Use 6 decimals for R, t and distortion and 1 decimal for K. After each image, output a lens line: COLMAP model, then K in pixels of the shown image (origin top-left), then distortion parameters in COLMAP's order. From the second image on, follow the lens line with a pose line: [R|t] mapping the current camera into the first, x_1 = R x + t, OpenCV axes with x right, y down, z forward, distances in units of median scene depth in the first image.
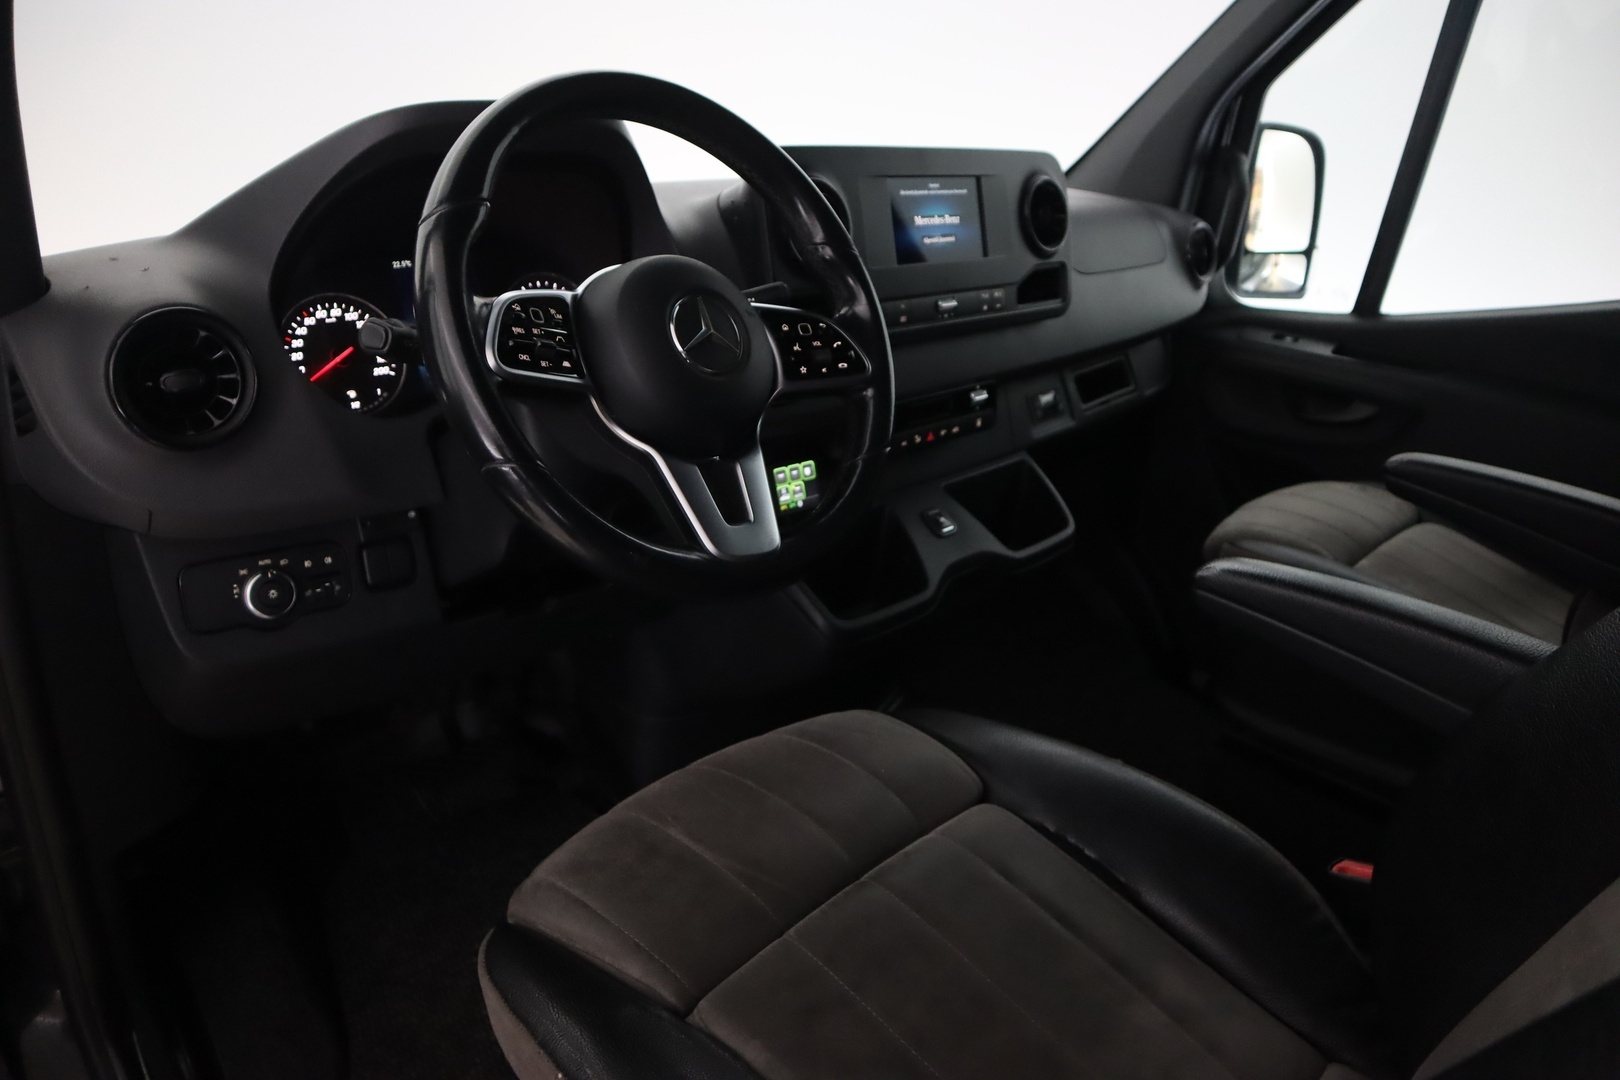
lens RADIAL K [[1132.4, 0, 809.1], [0, 1132.4, 539.6], [0, 0, 1]] dist [-0.124042, 0.070292]
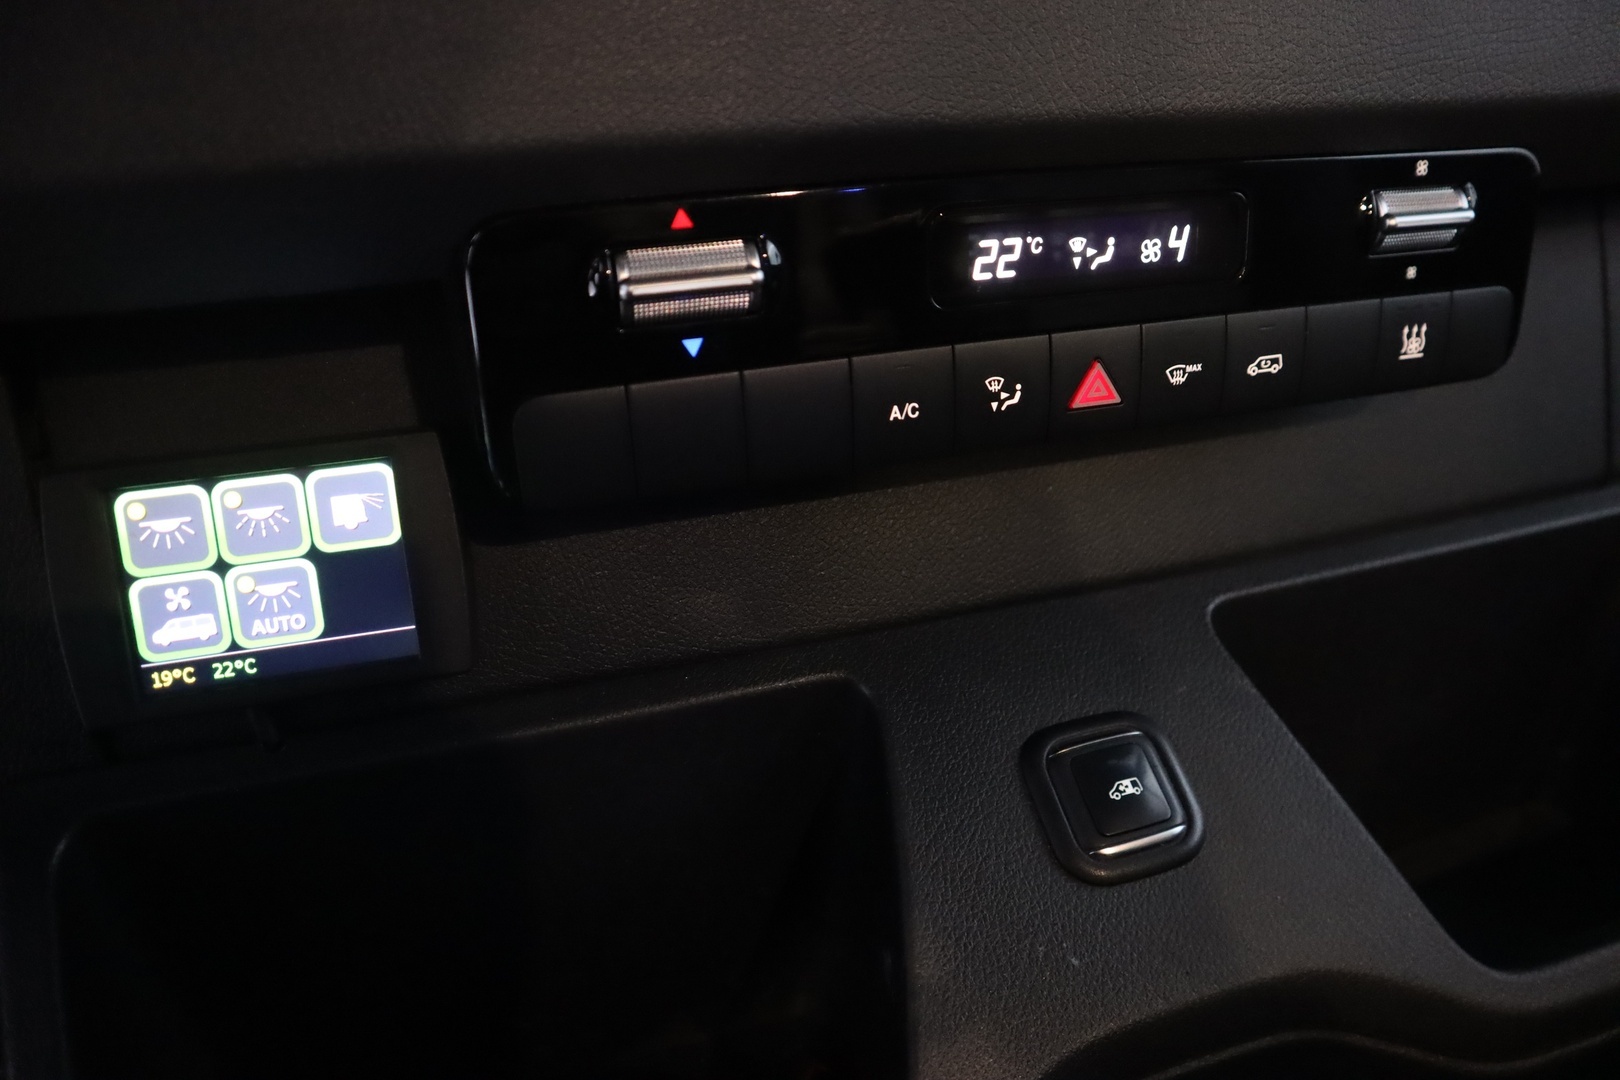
lens RADIAL K [[1132.4, 0, 806.8], [0, 1132.4, 542.0], [0, 0, 1]] dist [-0.124042, 0.070292]
pose [[0.880957, 0.130500, -0.454845, 0.165720], [-0.104417, 0.991137, 0.082131, -0.079970], [0.461531, -0.024861, 0.886775, 0.851819]]
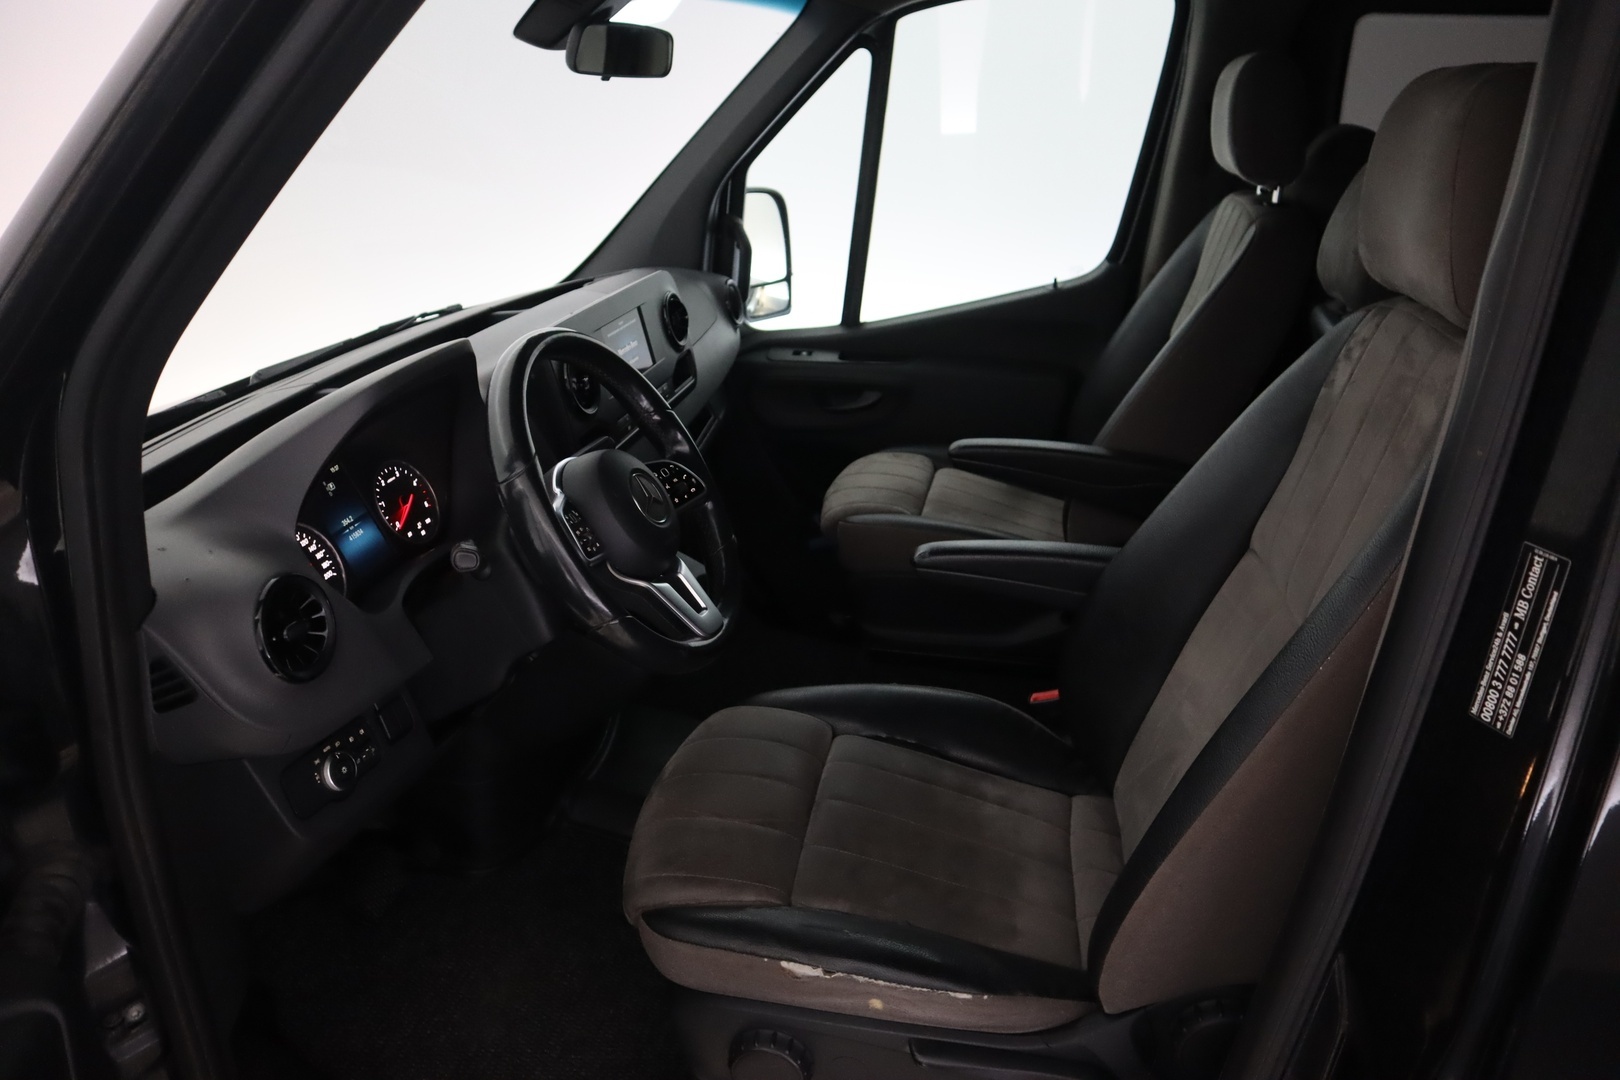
lens RADIAL K [[1132.4, 0, 818.1], [0, 1132.4, 536.8], [0, 0, 1]] dist [-0.124042, 0.070292]
pose [[0.833035, -0.260172, 0.488224, -0.414924], [0.246079, 0.964662, 0.094190, -0.138976], [-0.495477, 0.041679, 0.867621, -0.273214]]
